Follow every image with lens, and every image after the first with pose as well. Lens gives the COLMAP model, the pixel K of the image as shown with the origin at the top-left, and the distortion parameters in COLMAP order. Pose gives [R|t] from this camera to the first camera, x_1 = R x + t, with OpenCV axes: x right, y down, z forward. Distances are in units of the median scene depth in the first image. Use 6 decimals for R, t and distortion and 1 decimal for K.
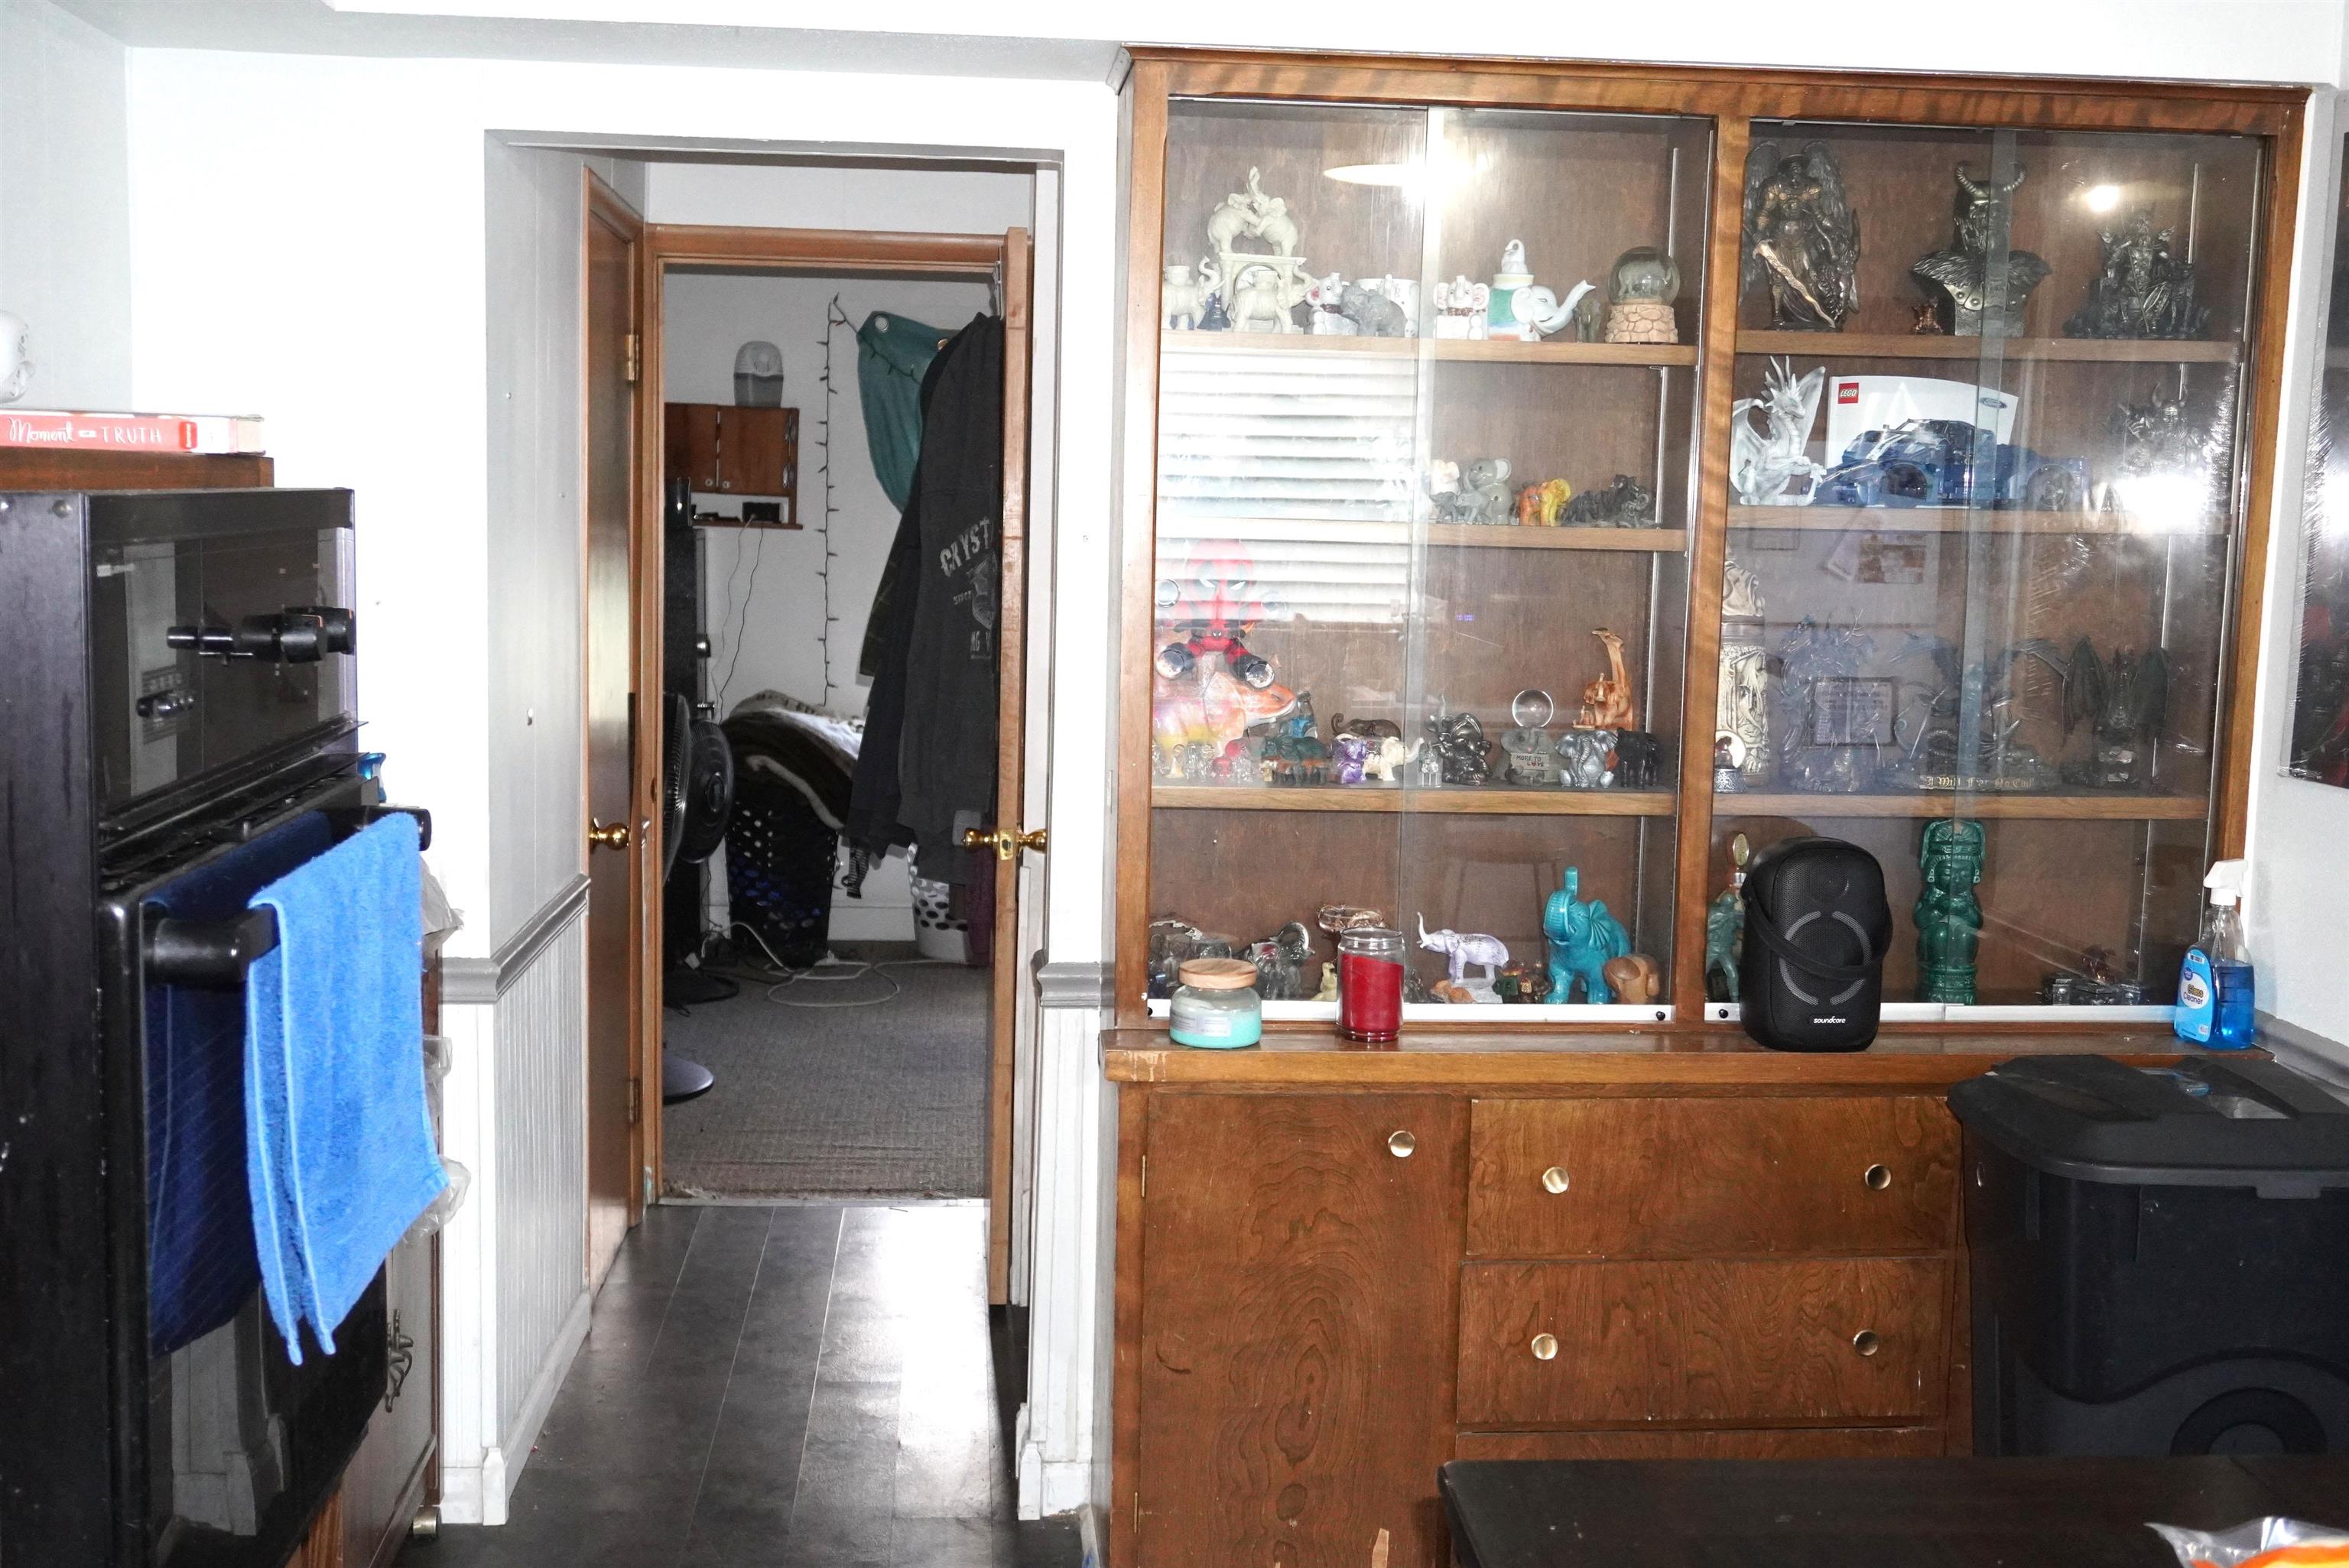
lens RADIAL K [[2595.0, 0, 1181.1], [0, 2595.0, 784.4], [0, 0, 1]] dist [0.005067, 0.030041]
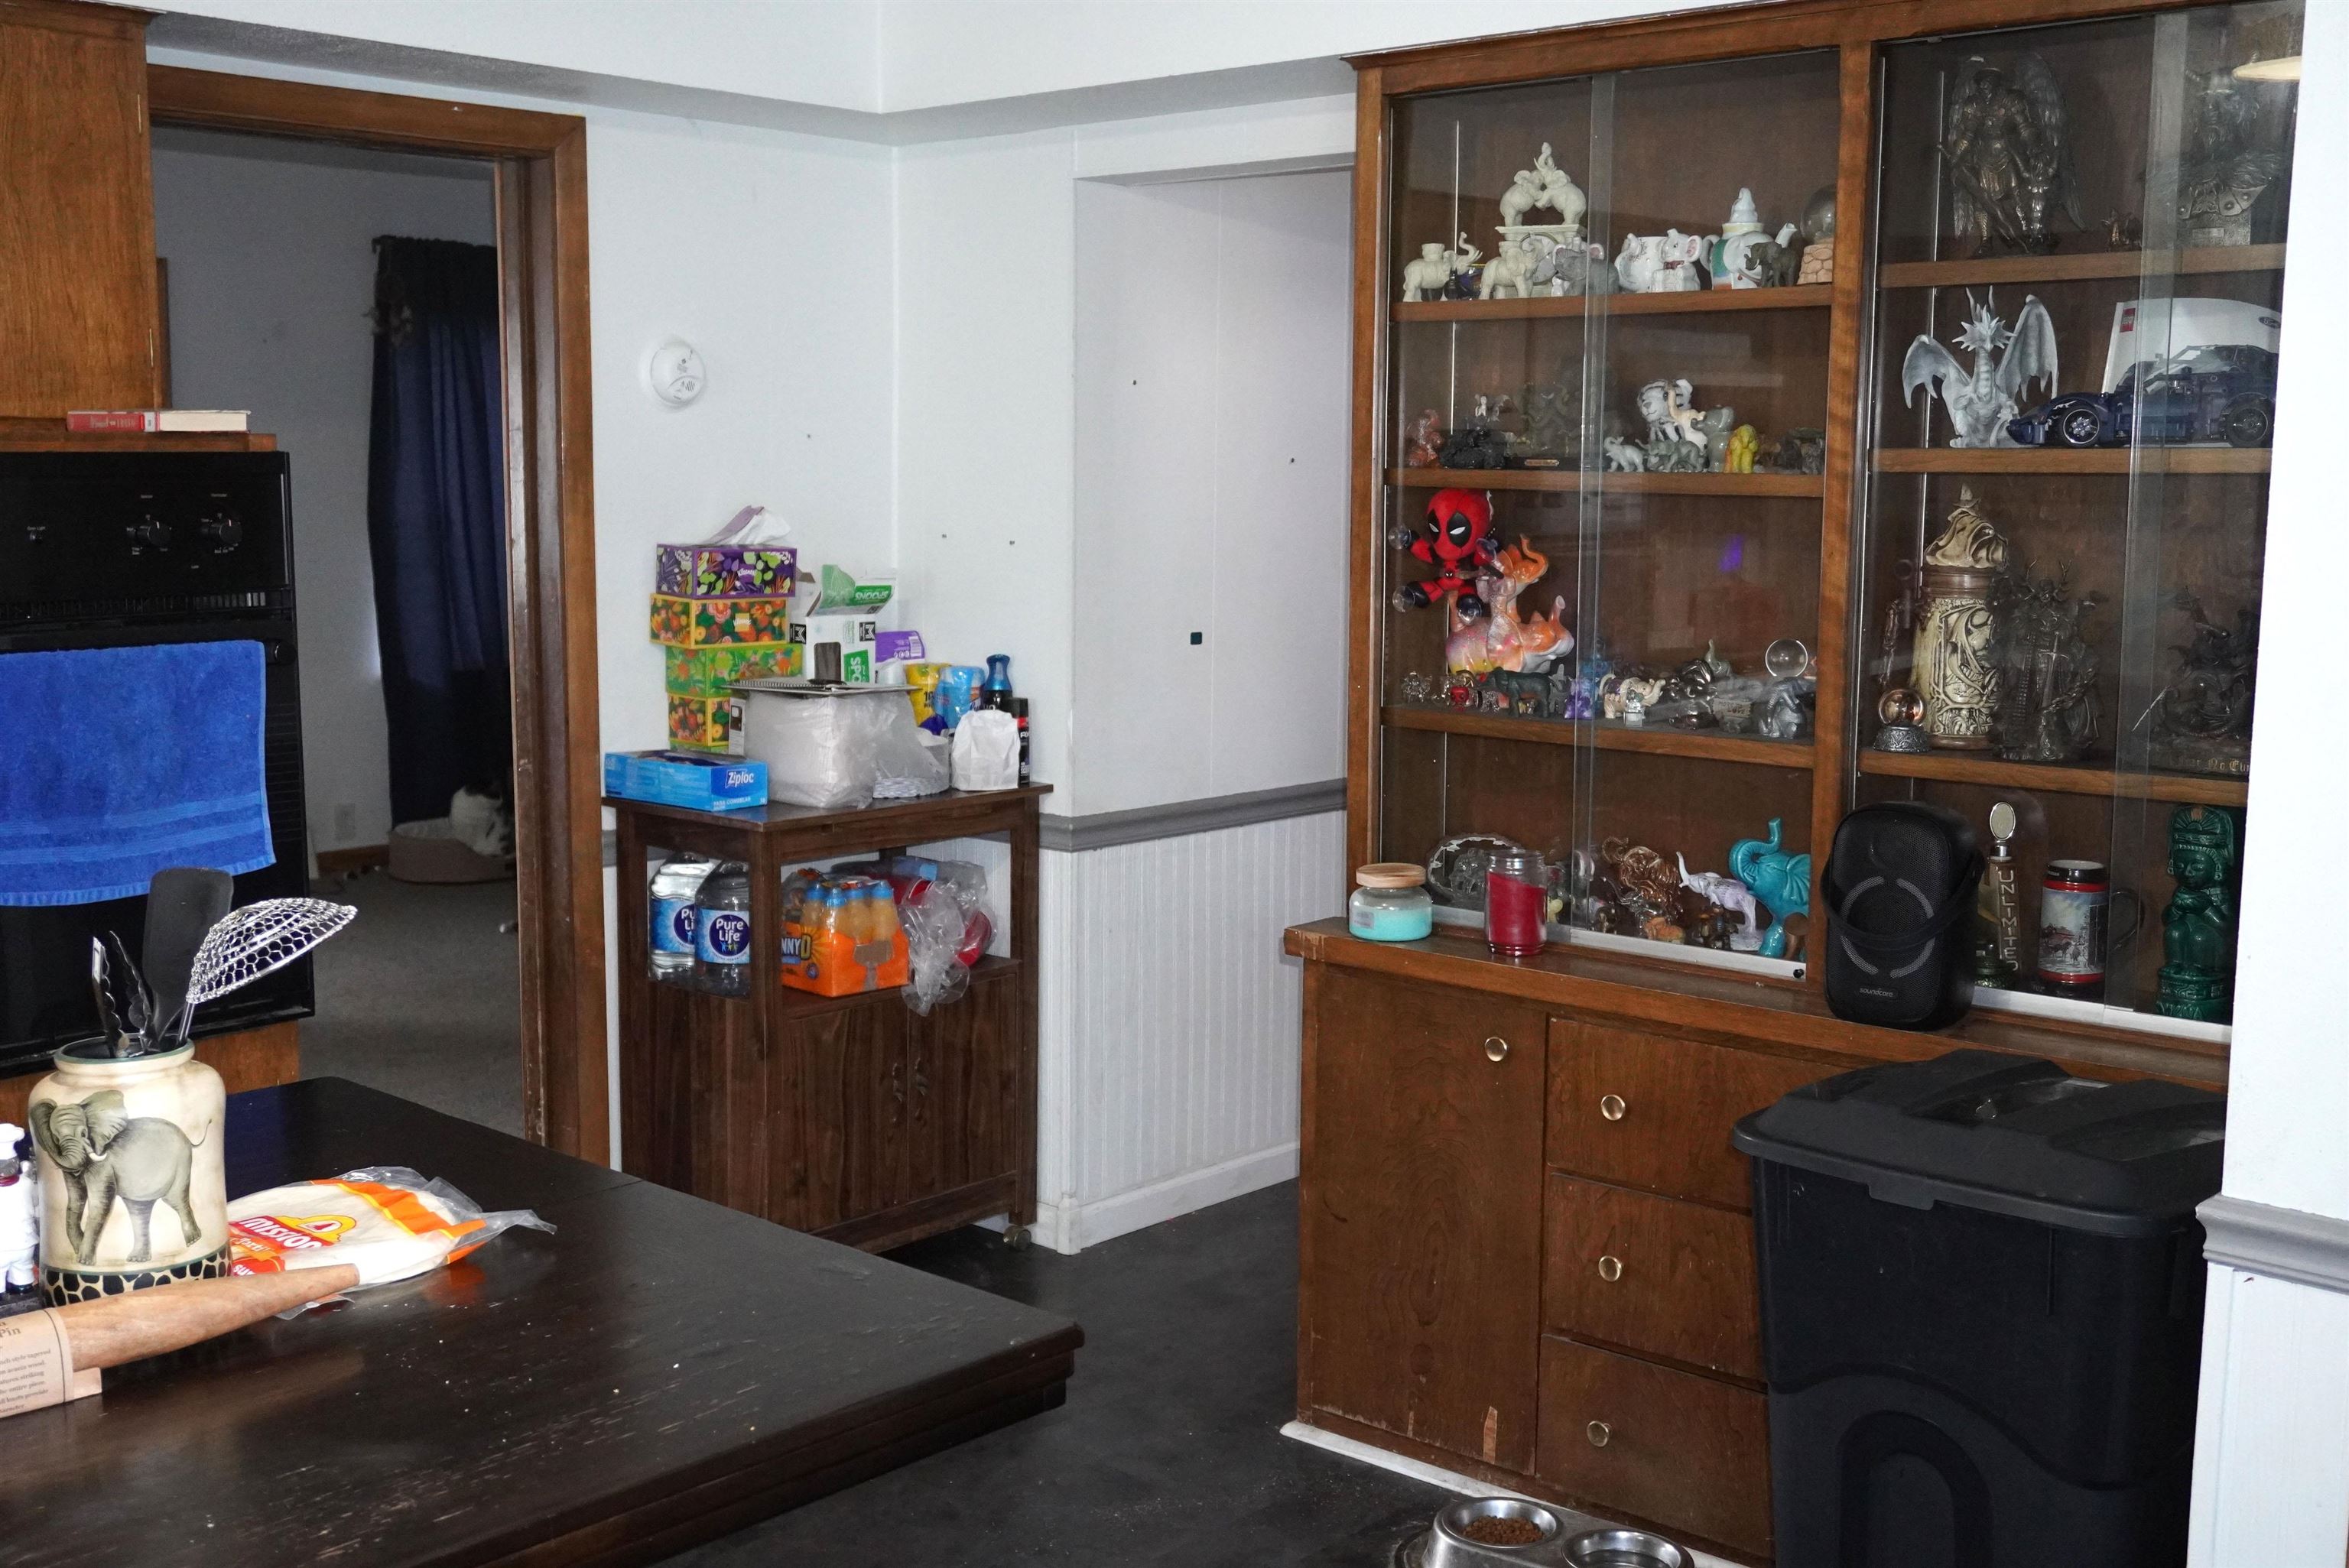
lens RADIAL K [[2595.0, 0, 1181.1], [0, 2595.0, 784.4], [0, 0, 1]] dist [0.005067, 0.030041]
pose [[0.673126, 0.075479, -0.735666, 0.769156], [-0.070503, 0.996797, 0.037761, -0.002435], [0.736160, 0.026449, 0.676291, 0.170546]]
